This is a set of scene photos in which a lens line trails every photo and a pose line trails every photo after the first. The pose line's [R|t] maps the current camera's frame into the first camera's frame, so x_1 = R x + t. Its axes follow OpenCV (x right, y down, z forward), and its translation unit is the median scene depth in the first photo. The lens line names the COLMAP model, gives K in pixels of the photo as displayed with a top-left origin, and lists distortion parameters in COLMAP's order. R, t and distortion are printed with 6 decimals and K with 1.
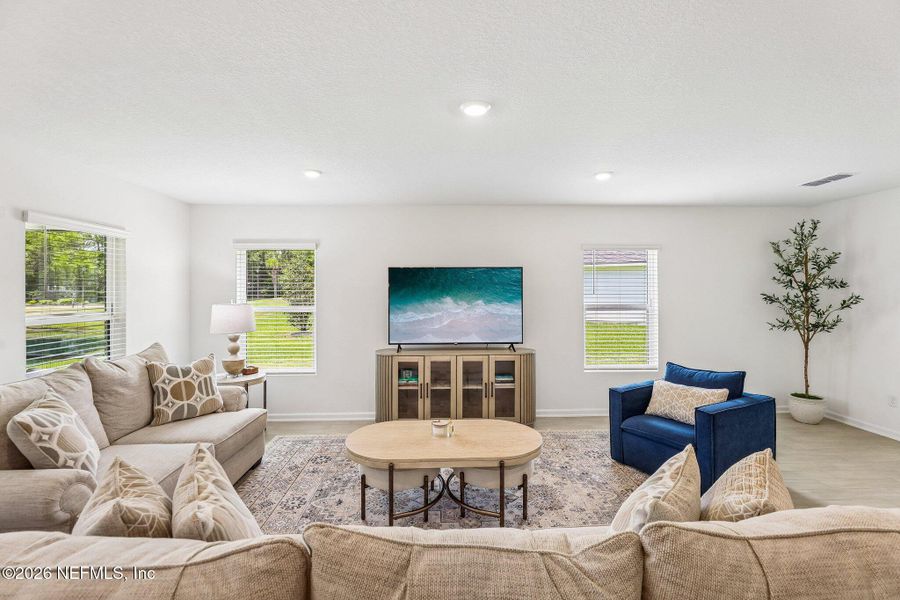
lens RADIAL K [[403.5, 0, 452.0], [0, 403.5, 293.6], [0, 0, 1]] dist [0.001683, -0.000401]
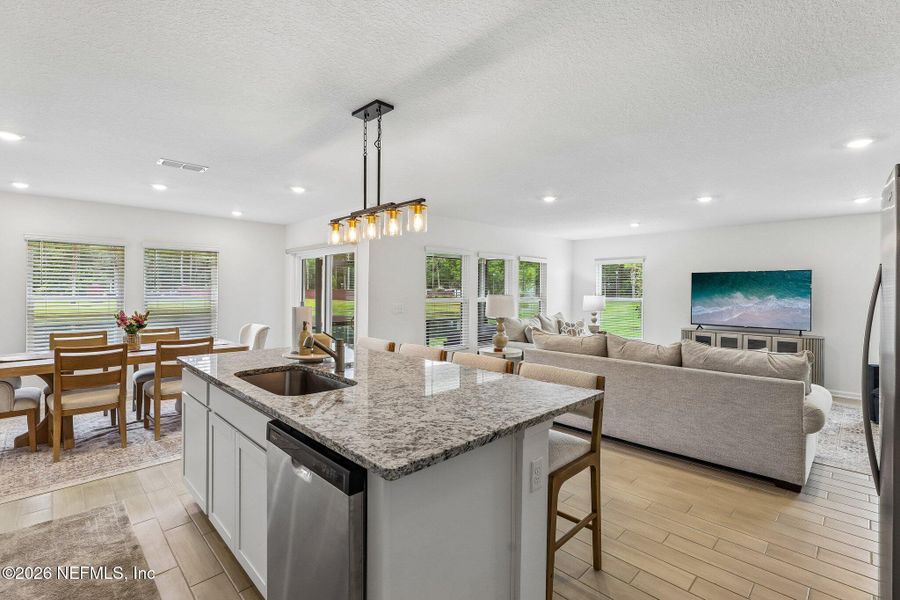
lens RADIAL K [[403.5, 0, 444.9], [0, 403.5, 295.2], [0, 0, 1]] dist [0.001683, -0.000401]
pose [[0.654080, 0.016451, -0.756246, 0.378991], [-0.013618, 0.999858, 0.009973, 0.016285], [0.756302, 0.003775, 0.654211, -0.673425]]
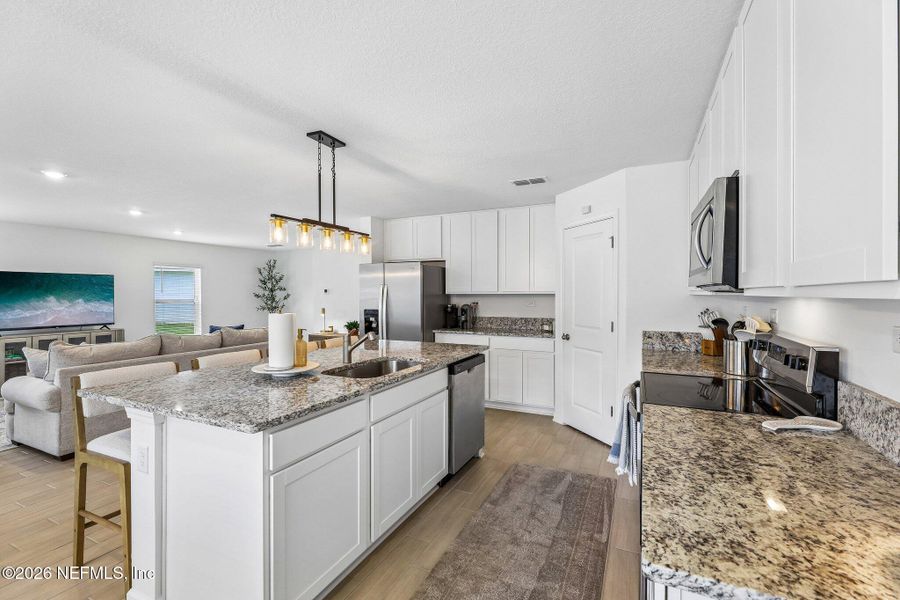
lens RADIAL K [[403.5, 0, 453.6], [0, 403.5, 294.4], [0, 0, 1]] dist [0.001683, -0.000401]
pose [[0.462349, -0.000417, 0.886698, -0.599140], [0.009269, 0.999948, -0.004363, 0.024935], [-0.886650, 0.010236, 0.462328, -0.877063]]
